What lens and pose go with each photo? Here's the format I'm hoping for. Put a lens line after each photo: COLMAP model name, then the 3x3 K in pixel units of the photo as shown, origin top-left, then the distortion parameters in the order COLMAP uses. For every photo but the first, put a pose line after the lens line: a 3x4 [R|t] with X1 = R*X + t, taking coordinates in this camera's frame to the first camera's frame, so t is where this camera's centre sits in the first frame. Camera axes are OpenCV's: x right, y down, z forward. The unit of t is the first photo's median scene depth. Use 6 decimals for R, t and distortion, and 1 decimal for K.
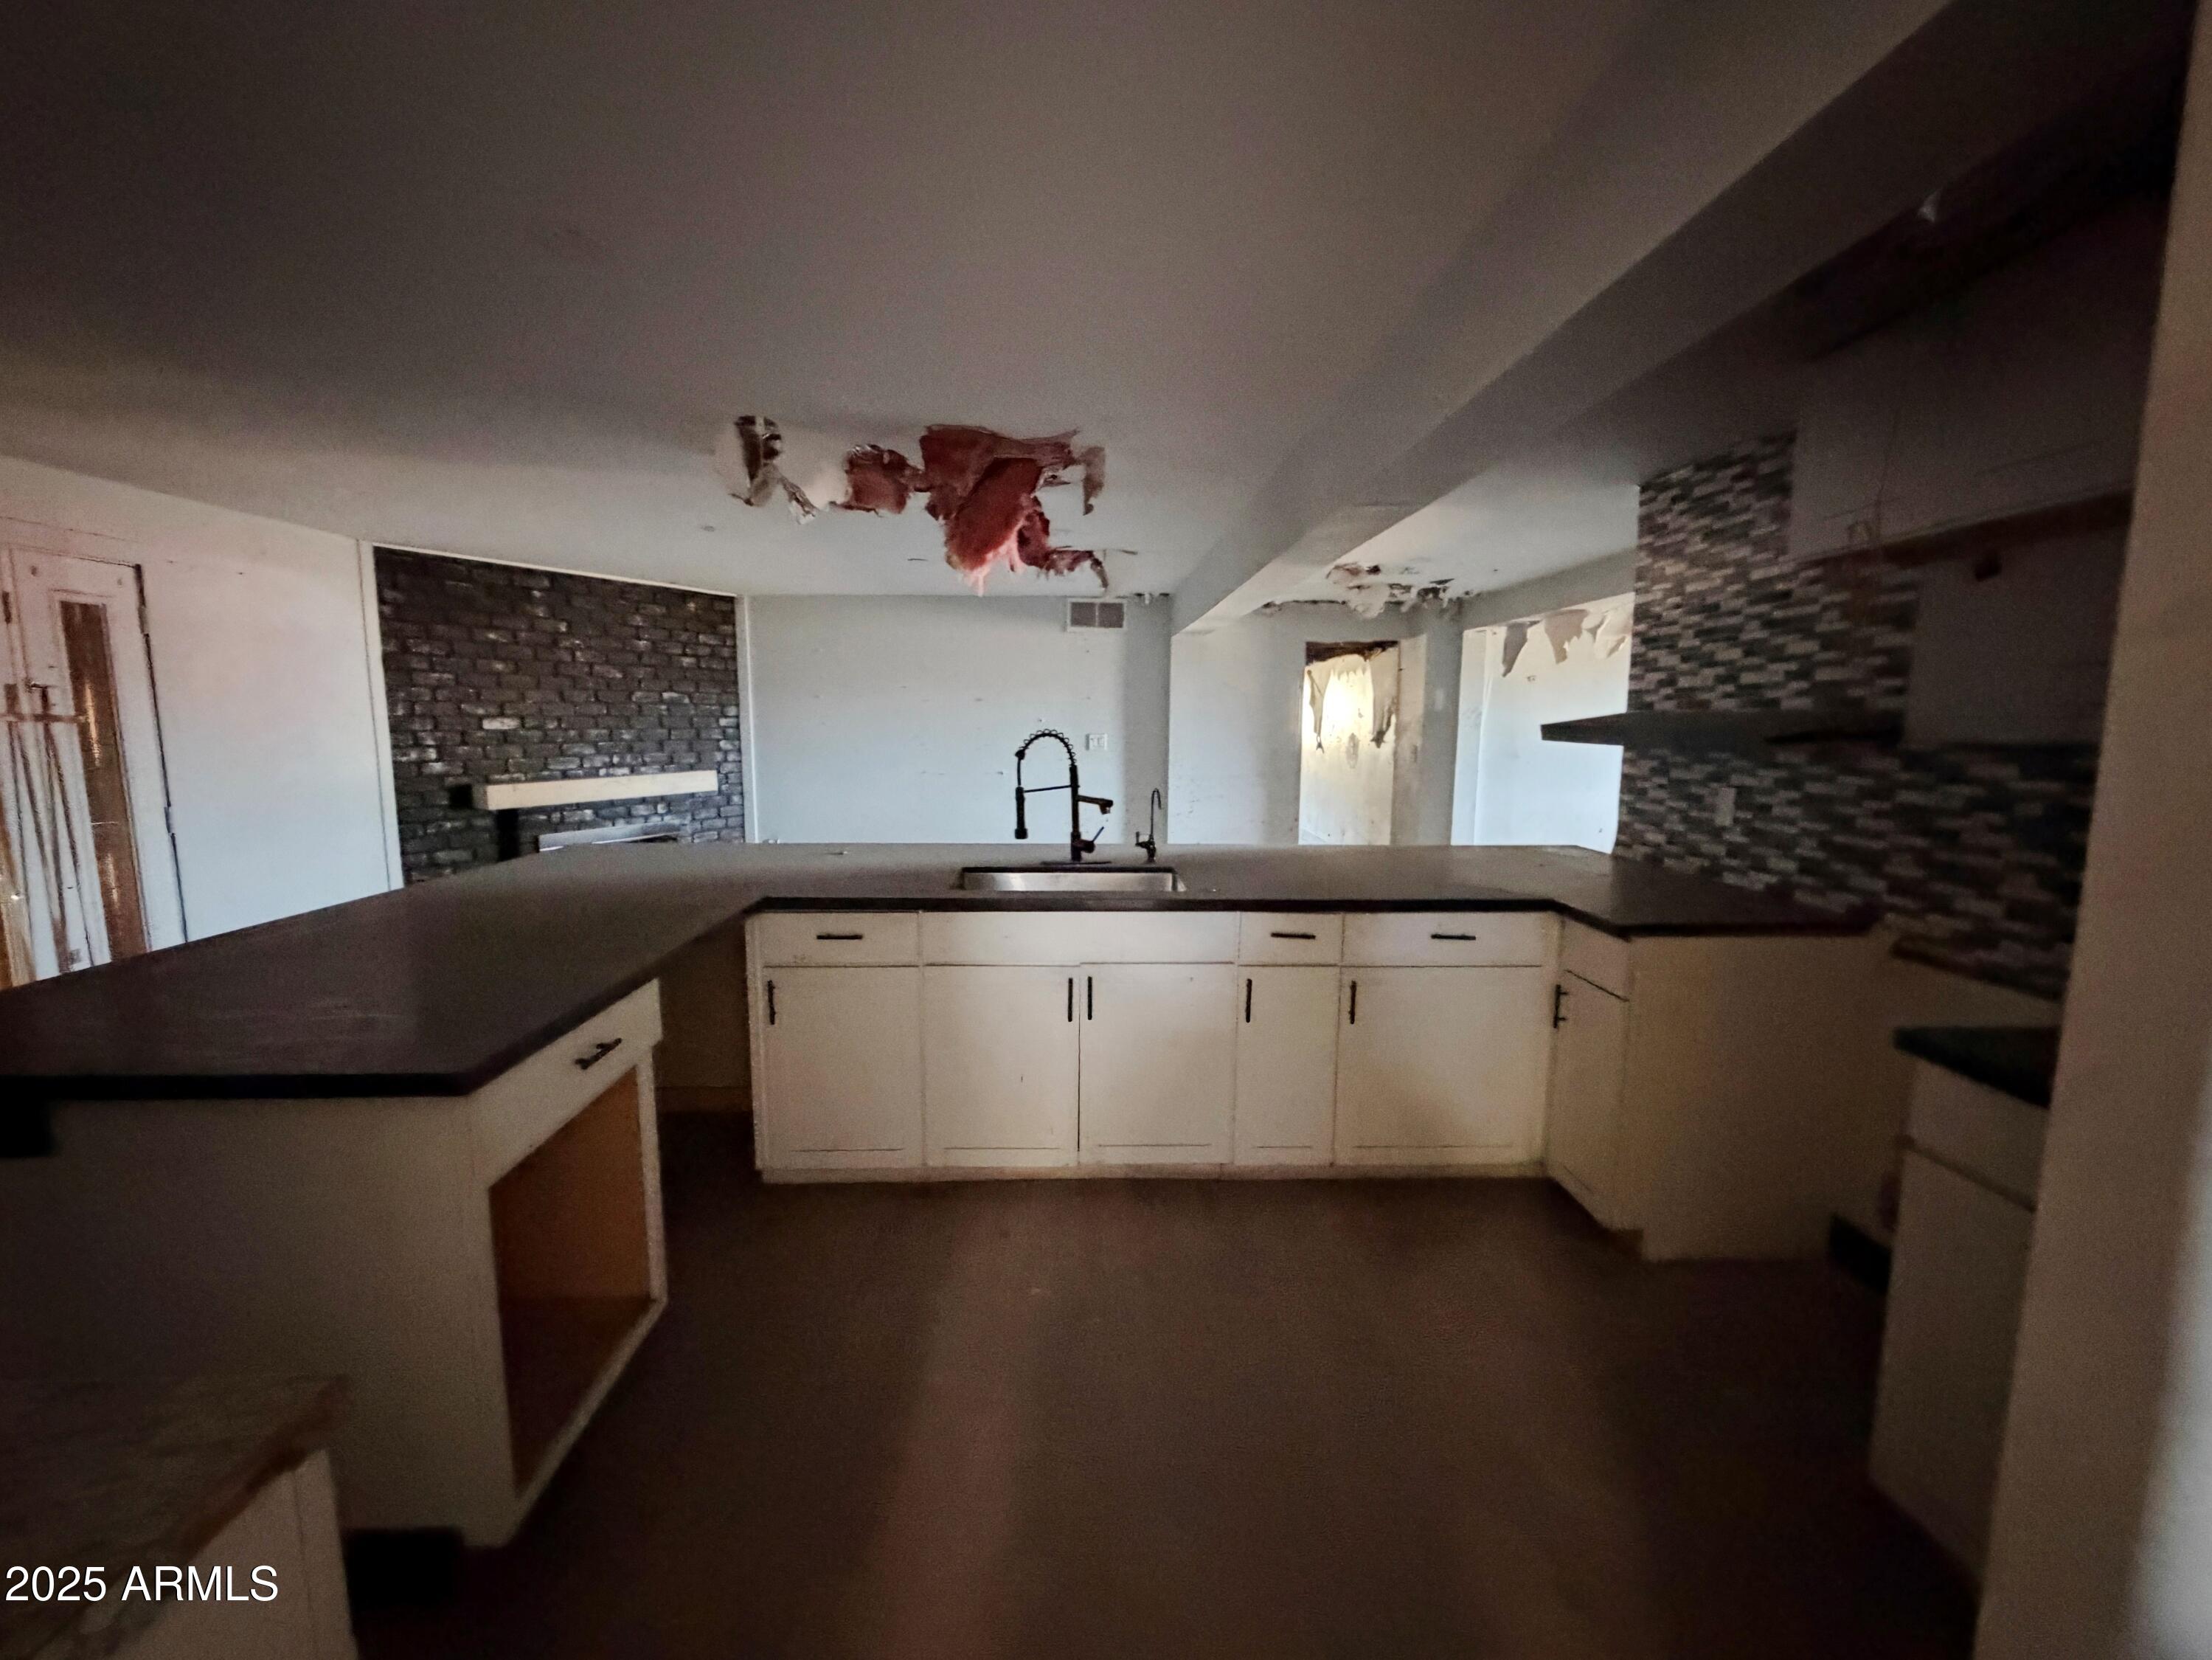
lens RADIAL K [[887.5, 0, 1106.0], [0, 887.5, 830.0], [0, 0, 1]] dist [0.002610, 0.000079]
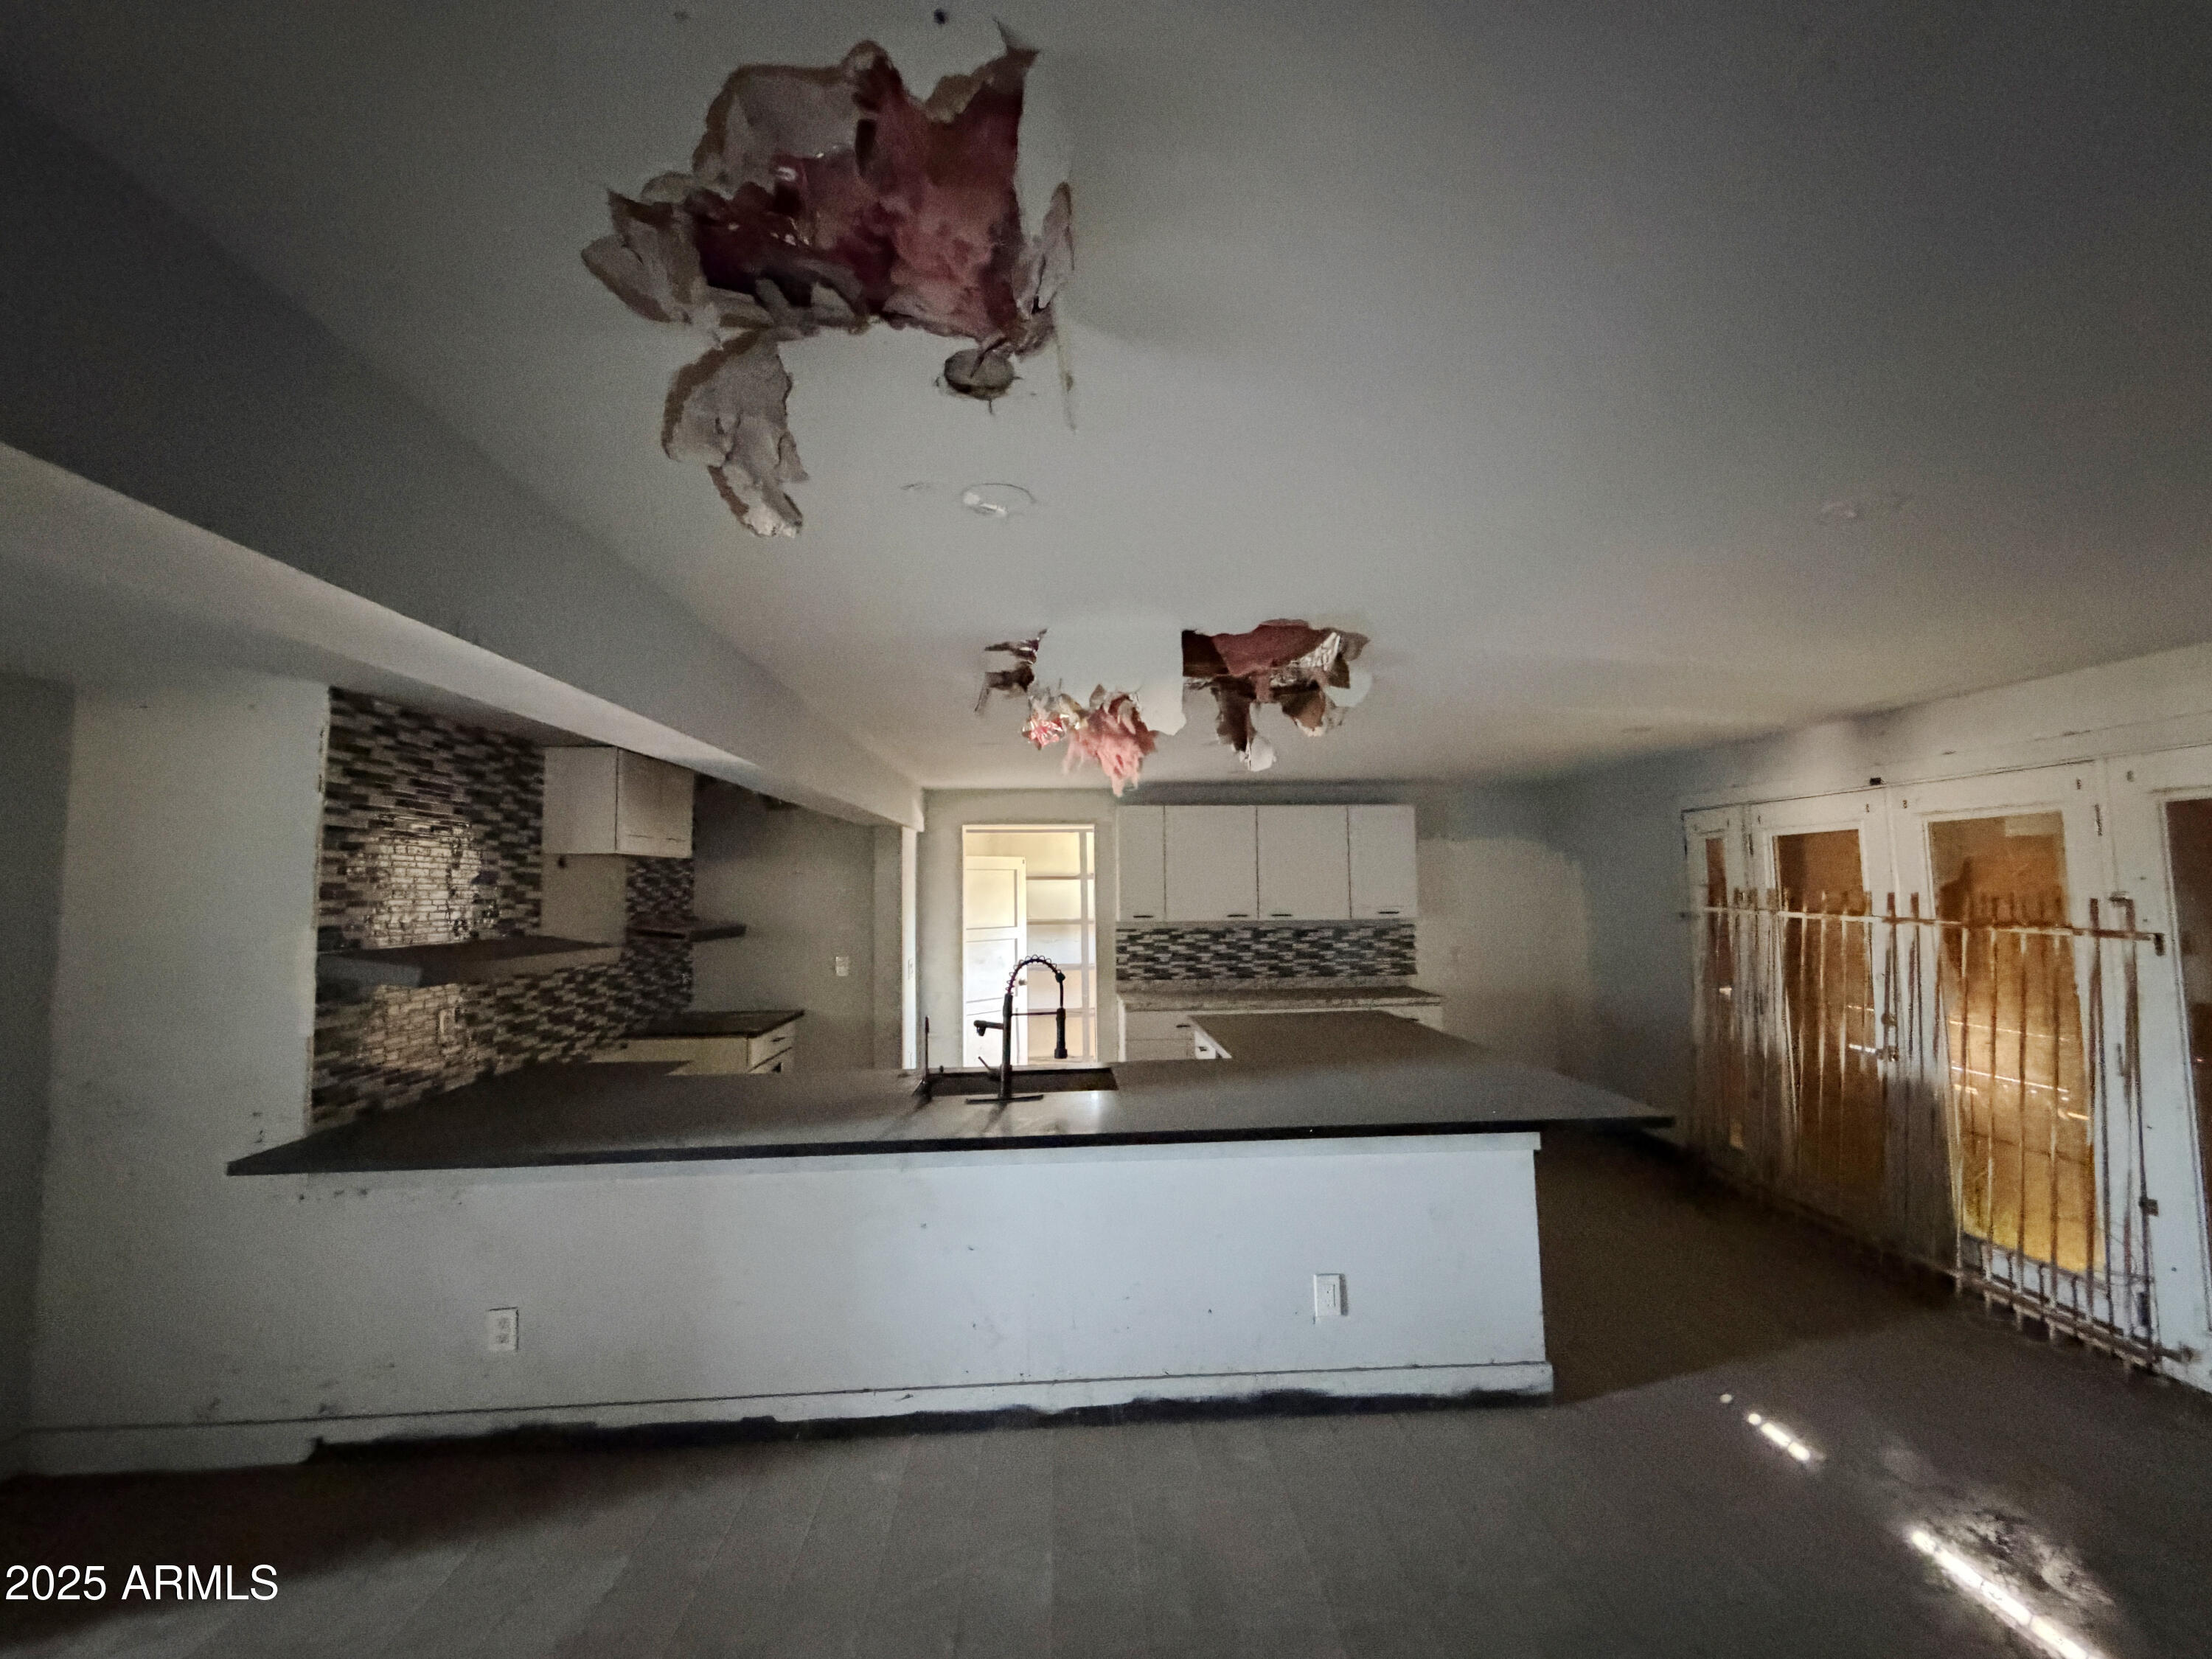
lens RADIAL K [[887.4, 0, 1106.0], [0, 887.4, 829.5], [0, 0, 1]] dist [0.002610, 0.000079]
pose [[-0.996826, 0.073009, -0.031728, -0.141828], [0.071045, 0.995718, 0.059154, -0.305834], [0.035910, 0.056712, -0.997745, 2.313435]]
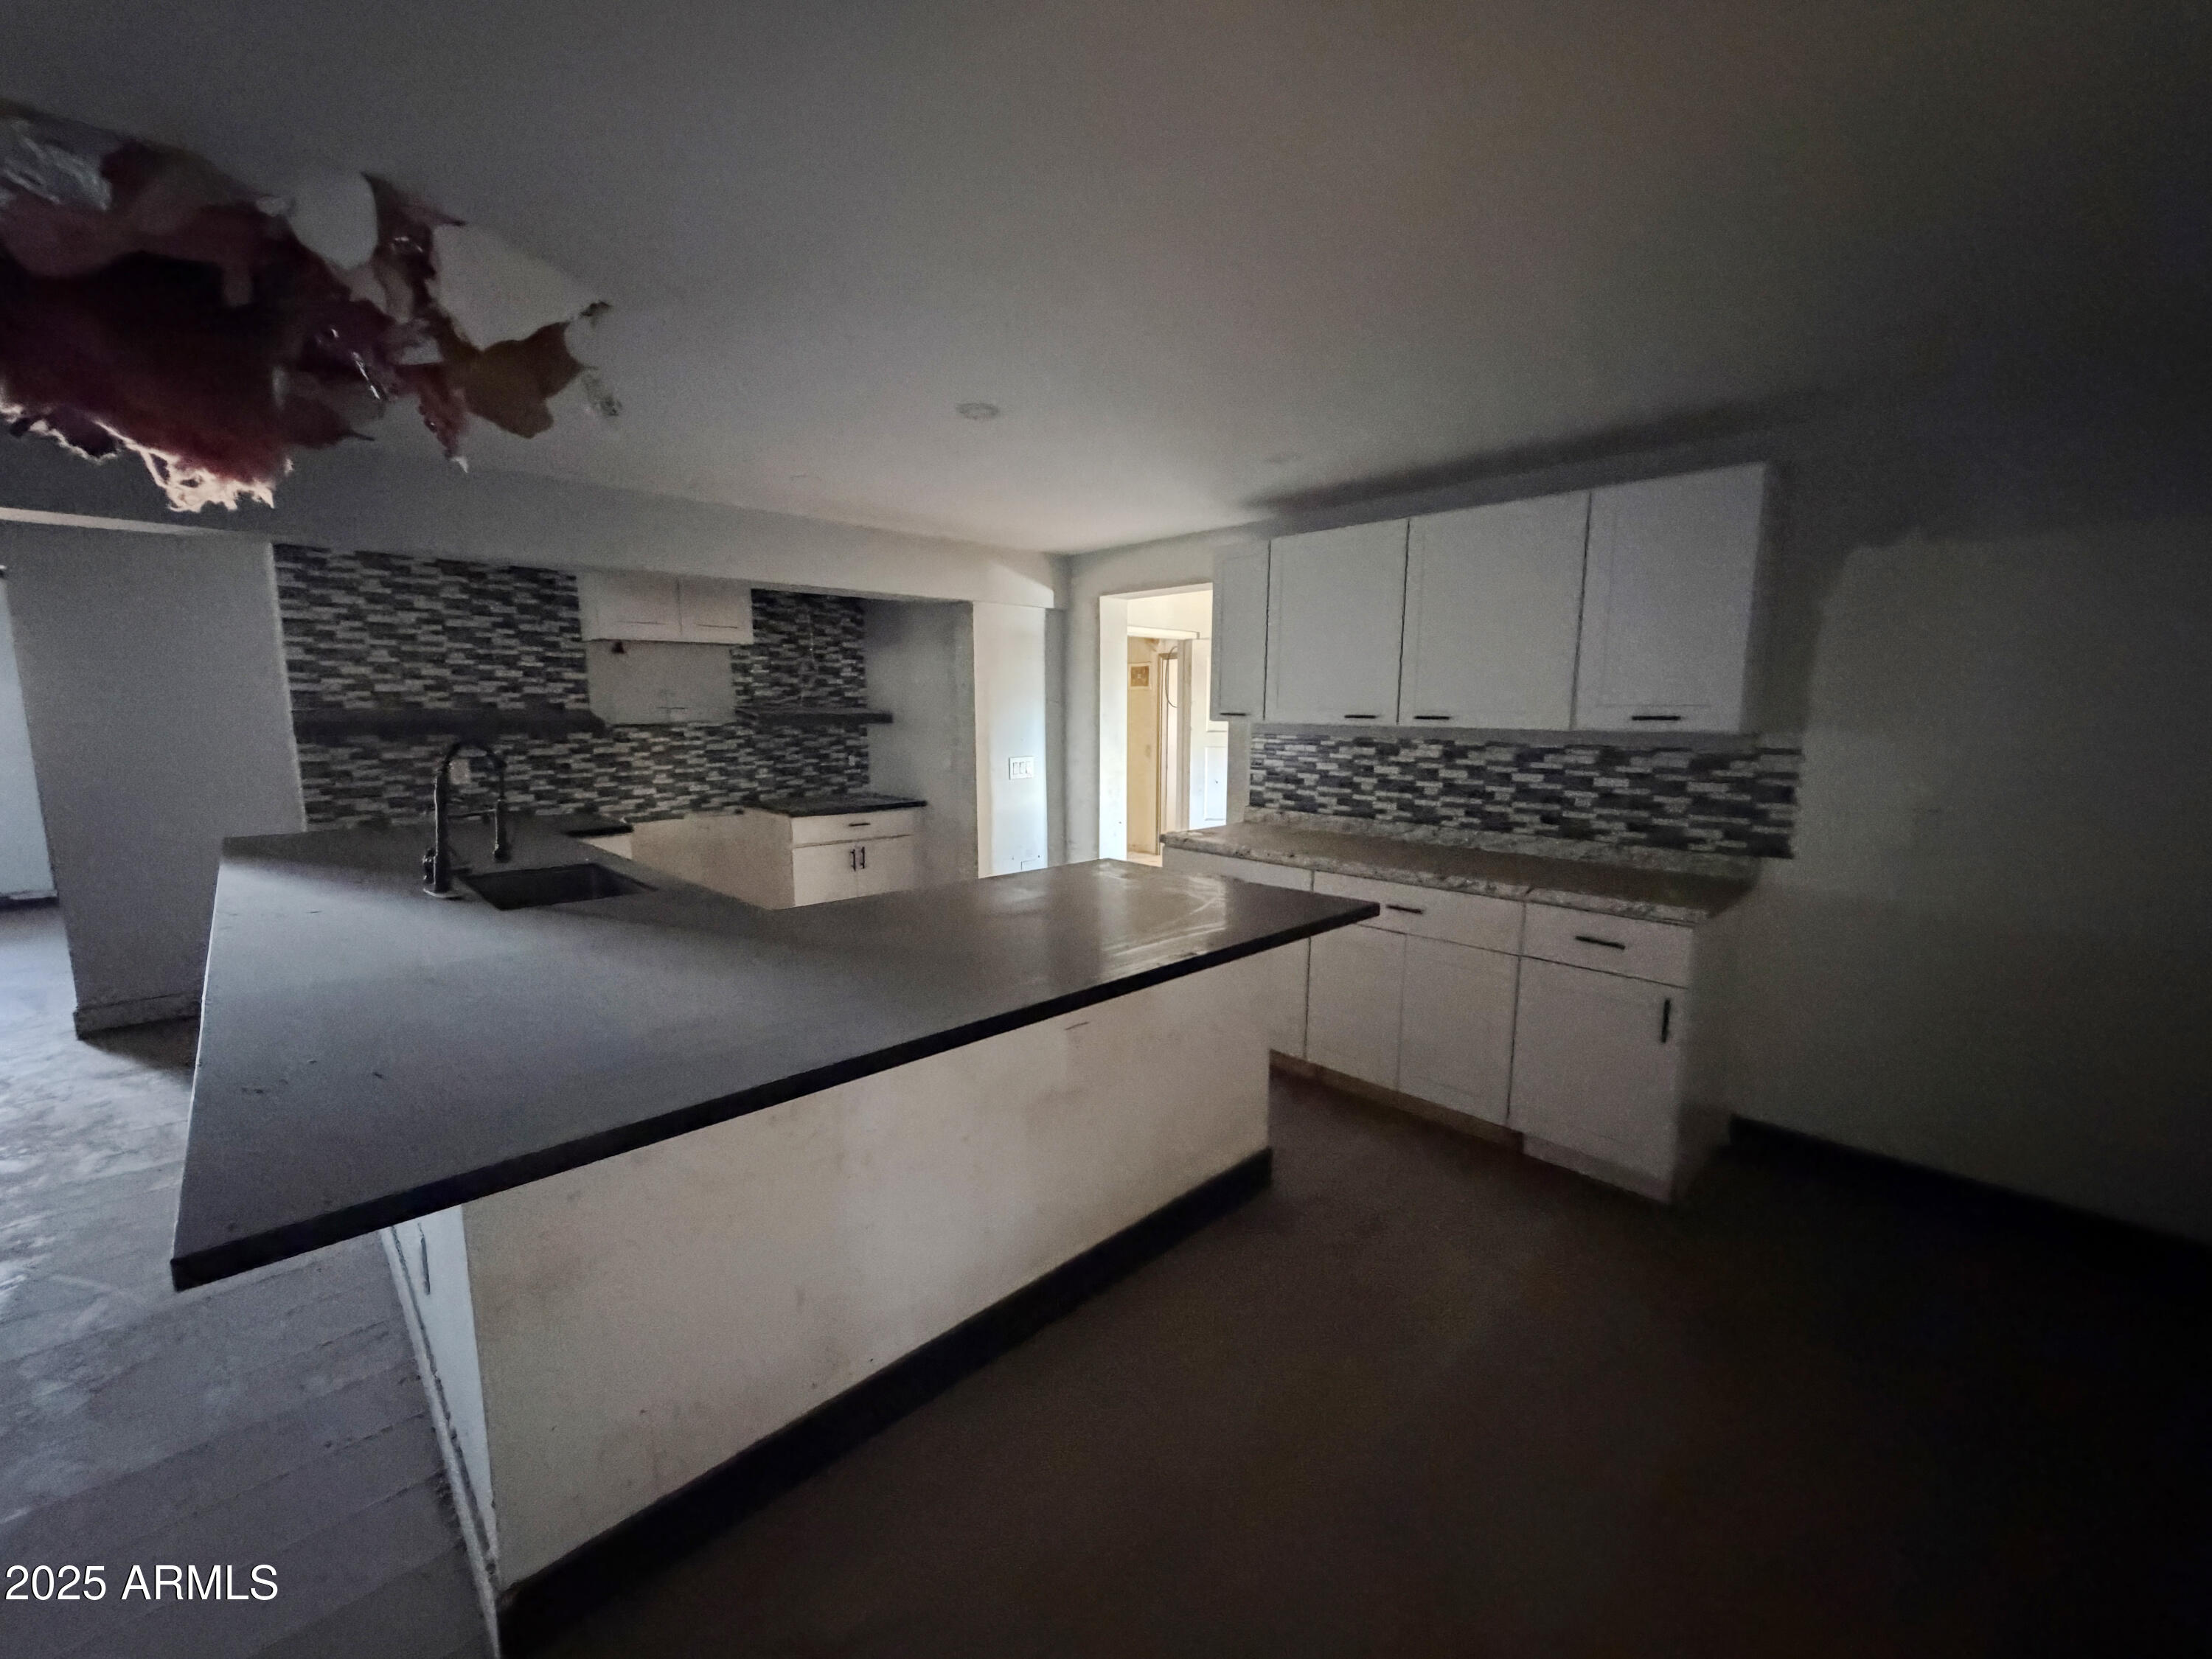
lens RADIAL K [[887.4, 0, 1106.0], [0, 887.4, 829.5], [0, 0, 1]] dist [0.002610, 0.000079]
pose [[-0.675029, -0.041492, 0.736624, -1.259815], [0.132283, 0.975432, 0.176165, -0.055052], [-0.725836, 0.216359, -0.652956, 1.294312]]
